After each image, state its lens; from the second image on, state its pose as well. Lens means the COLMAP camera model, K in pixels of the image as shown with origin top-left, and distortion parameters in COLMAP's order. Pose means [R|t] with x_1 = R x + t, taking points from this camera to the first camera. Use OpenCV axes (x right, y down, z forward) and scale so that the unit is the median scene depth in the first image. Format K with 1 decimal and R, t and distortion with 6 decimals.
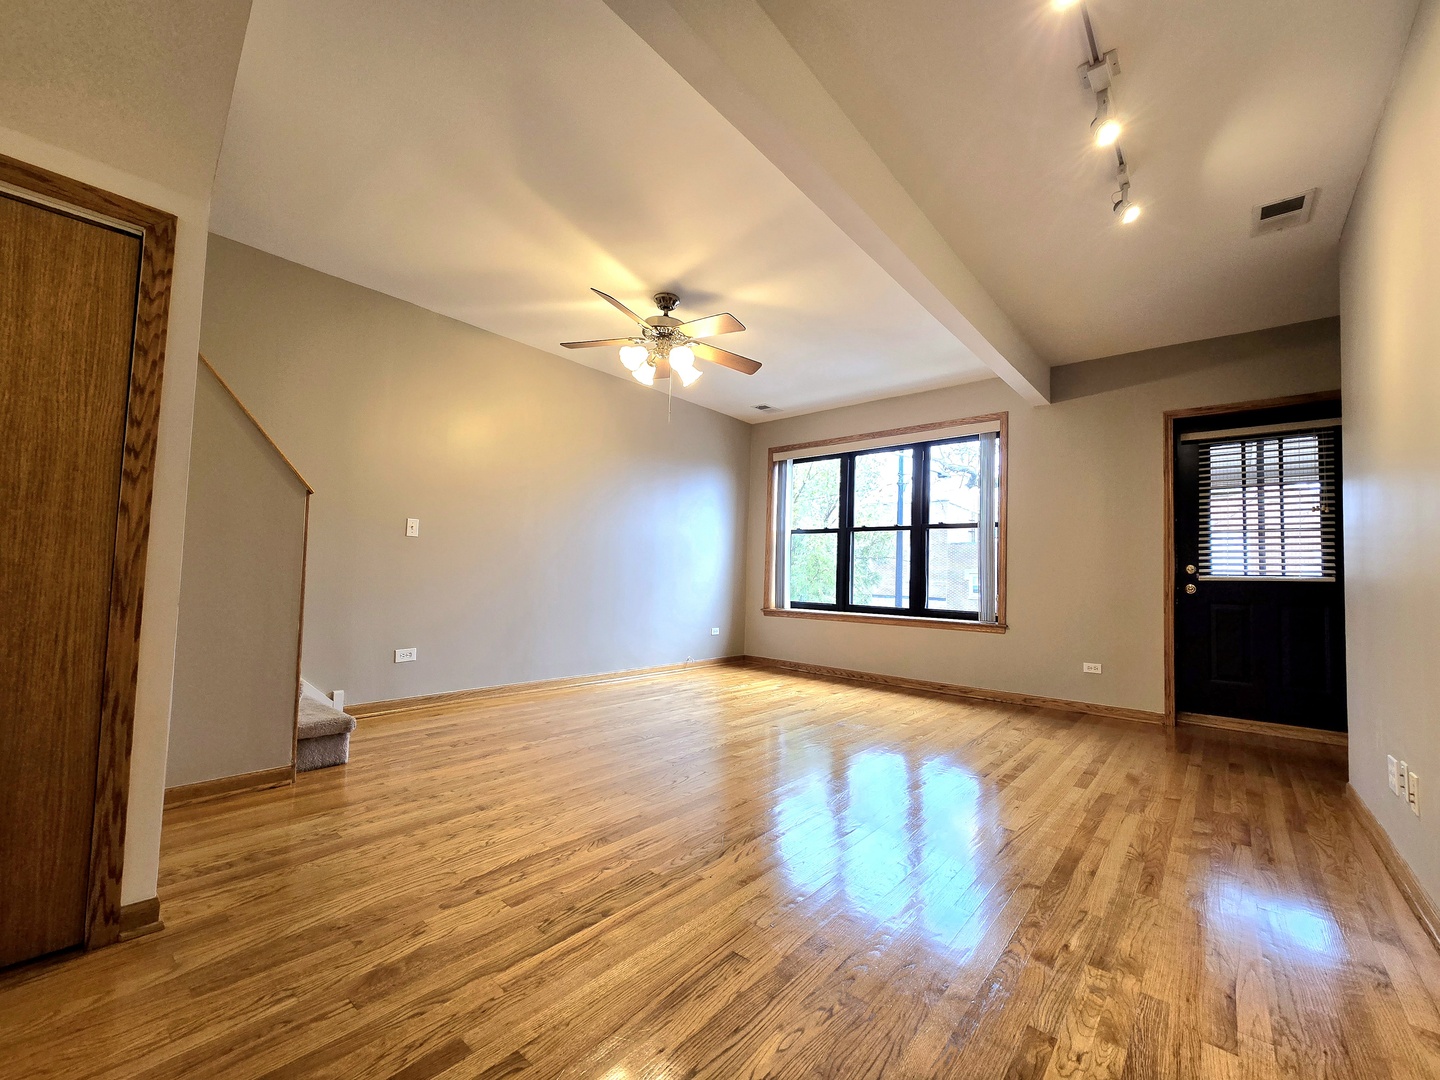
lens RADIAL K [[591.3, 0, 729.5], [0, 591.3, 547.1], [0, 0, 1]] dist [-0.002864, 0.000127]
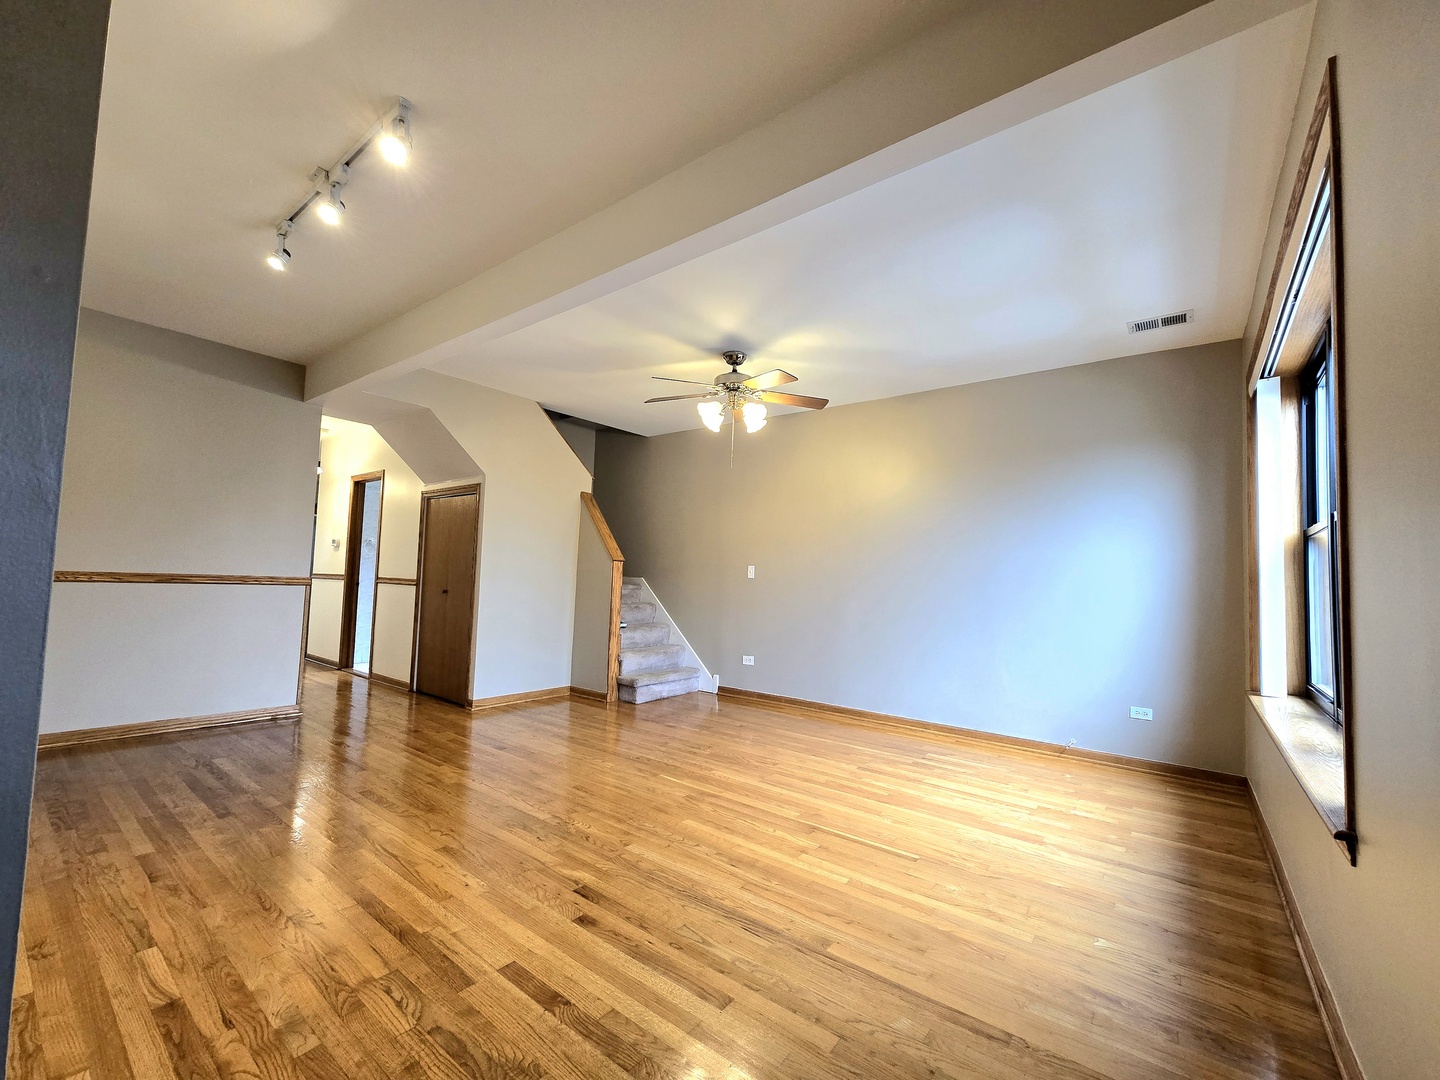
lens RADIAL K [[591.3, 0, 728.5], [0, 591.3, 543.4], [0, 0, 1]] dist [-0.002864, 0.000127]
pose [[0.040969, -0.092534, -0.994866, 1.046314], [0.017574, 0.995615, -0.091880, 0.033481], [0.999006, -0.013720, 0.042415, 1.020002]]
